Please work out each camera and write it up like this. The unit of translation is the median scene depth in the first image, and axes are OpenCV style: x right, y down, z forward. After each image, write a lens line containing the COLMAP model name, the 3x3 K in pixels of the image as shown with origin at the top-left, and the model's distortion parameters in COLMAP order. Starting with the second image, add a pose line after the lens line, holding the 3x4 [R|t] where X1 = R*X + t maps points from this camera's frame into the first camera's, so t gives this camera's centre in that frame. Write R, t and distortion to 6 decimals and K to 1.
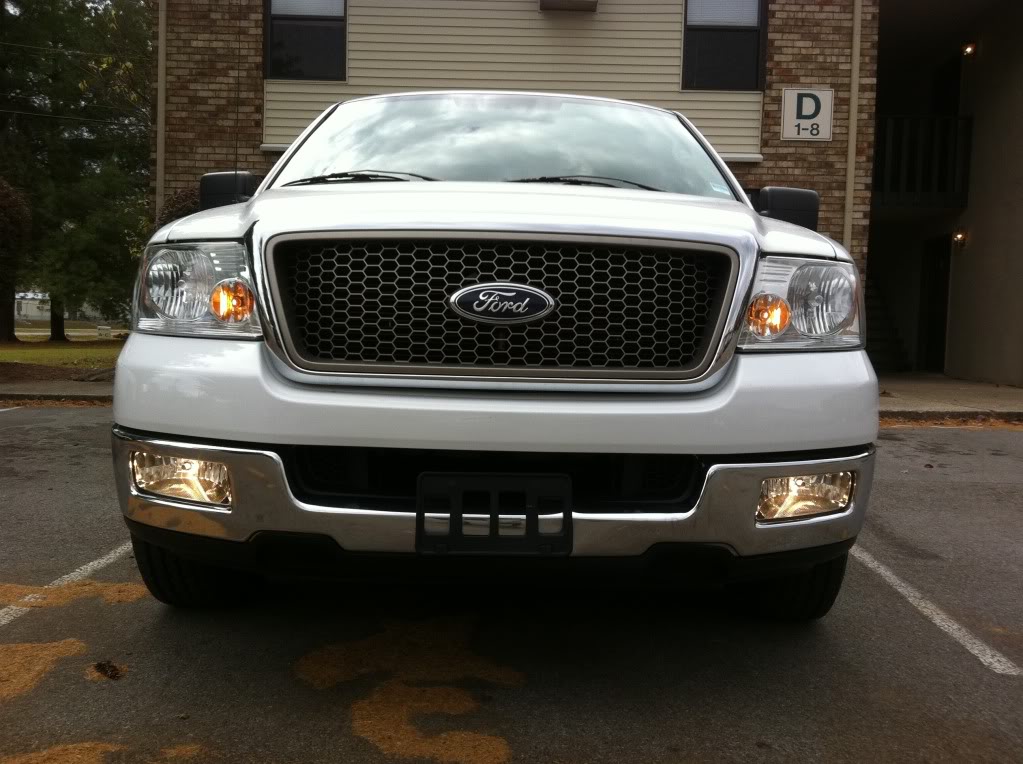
lens RADIAL K [[971.5, 0, 509.7], [0, 971.5, 409.0], [0, 0, 1]] dist [0.014547, 0.000000]
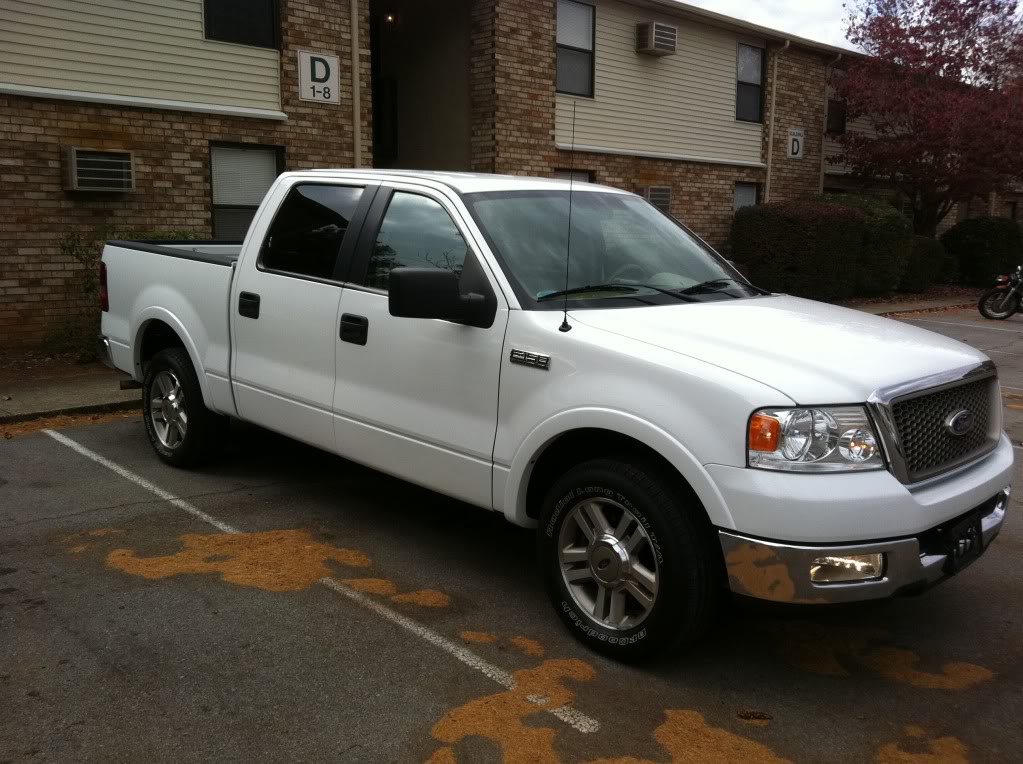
lens RADIAL K [[971.5, 0, 512.3], [0, 971.5, 419.3], [0, 0, 1]] dist [0.014547, 0.000000]
pose [[0.707856, -0.156164, 0.688878, -1.651866], [0.062802, 0.985306, 0.158830, -0.420726], [-0.703559, -0.069166, 0.707263, 0.295655]]
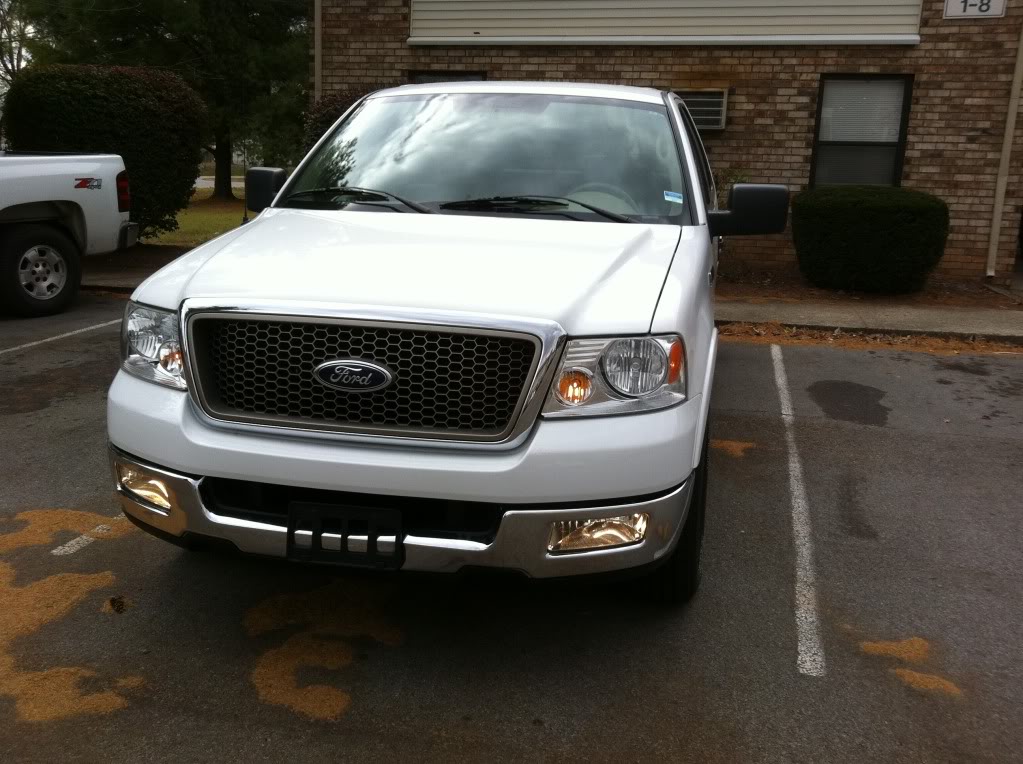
lens RADIAL K [[971.5, 0, 501.0], [0, 971.5, 406.1], [0, 0, 1]] dist [0.014547, 0.000000]
pose [[0.974785, 0.053697, -0.216589, 0.434493], [-0.018783, 0.986915, 0.160141, -0.260938], [0.222354, -0.152034, 0.963039, -0.191184]]
